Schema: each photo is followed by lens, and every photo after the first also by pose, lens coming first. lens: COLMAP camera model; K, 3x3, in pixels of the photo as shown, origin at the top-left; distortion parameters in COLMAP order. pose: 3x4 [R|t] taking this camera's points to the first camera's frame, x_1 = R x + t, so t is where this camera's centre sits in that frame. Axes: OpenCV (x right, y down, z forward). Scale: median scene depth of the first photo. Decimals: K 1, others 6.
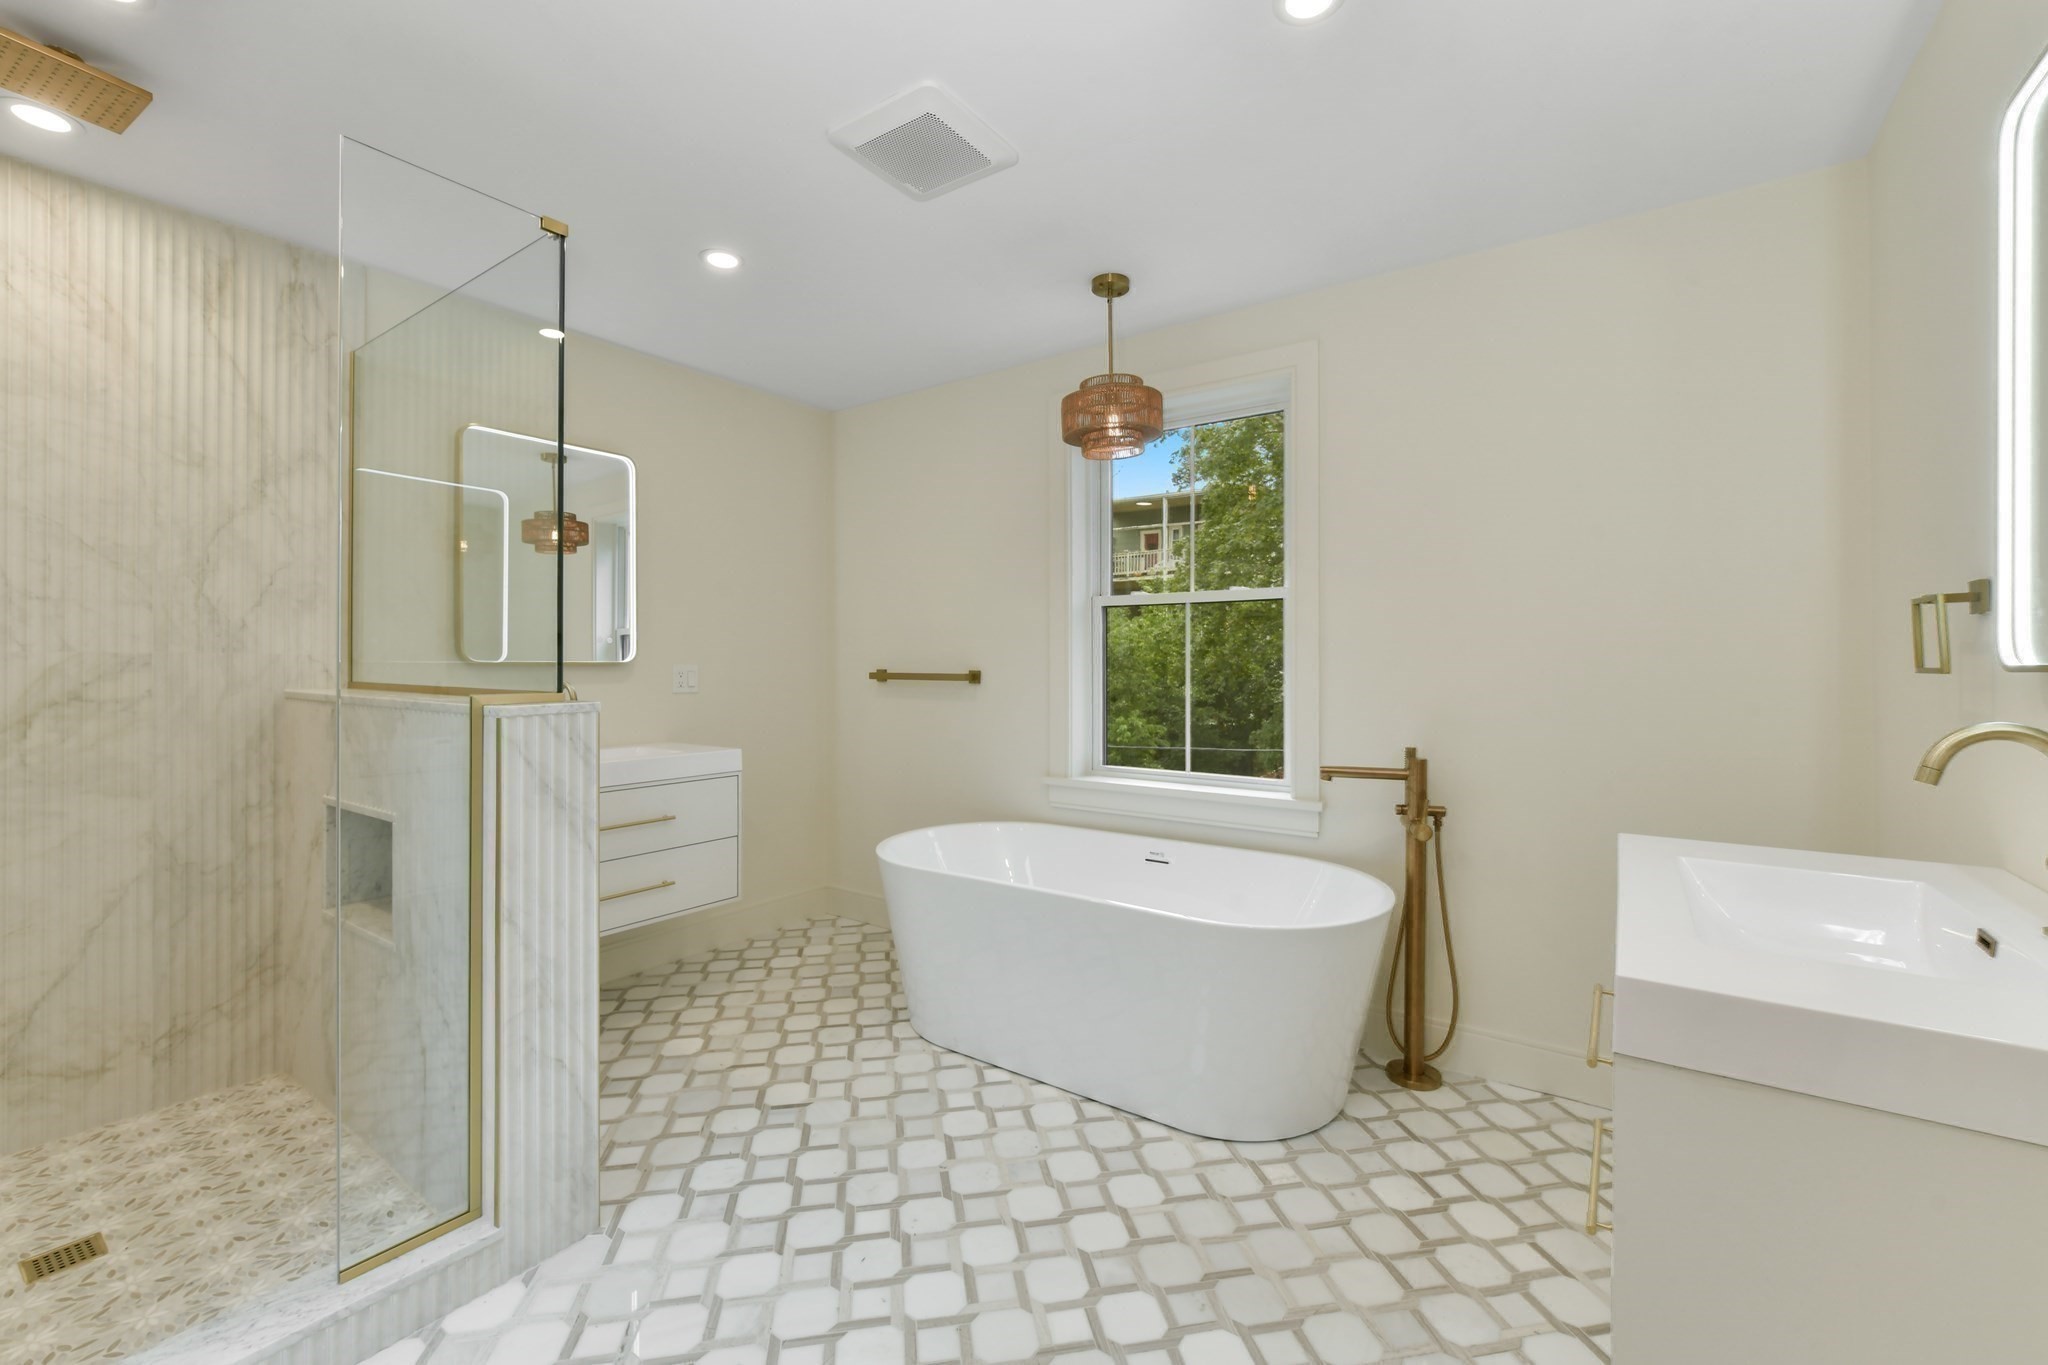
lens RADIAL K [[838.9, 0, 1020.9], [0, 838.9, 661.3], [0, 0, 1]] dist [-0.001035, 0.000000]
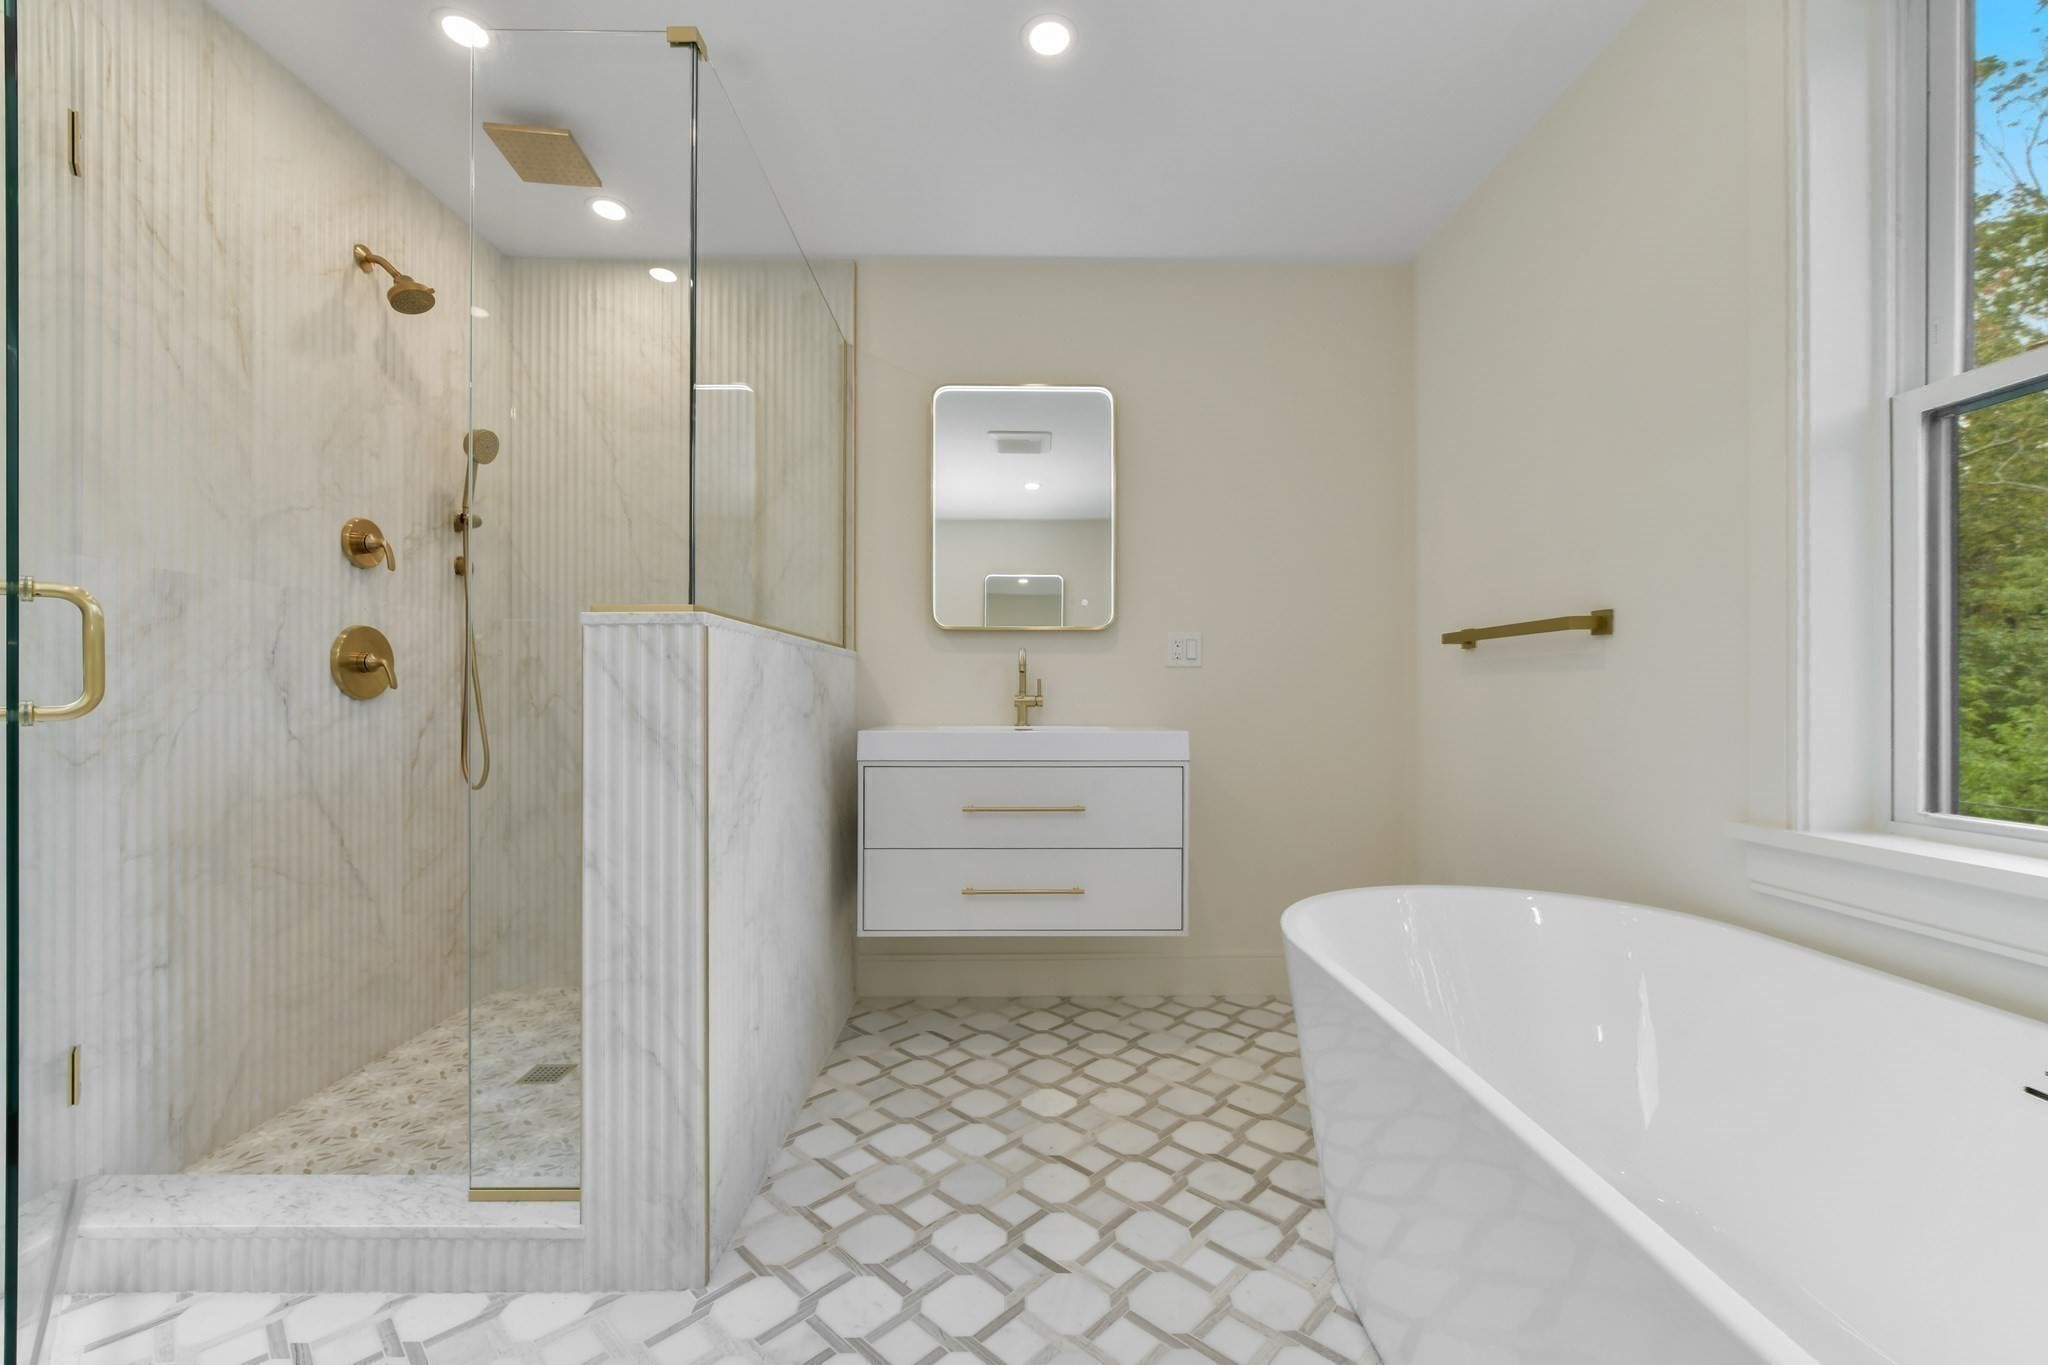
lens RADIAL K [[835.2, 0, 1020.4], [0, 835.2, 693.6], [0, 0, 1]] dist [-0.003916, -0.000060]
pose [[0.594789, -0.000914, -0.803882, 0.215390], [0.001202, 0.999999, -0.000247, 0.091727], [0.803881, -0.000819, 0.594789, 0.570752]]
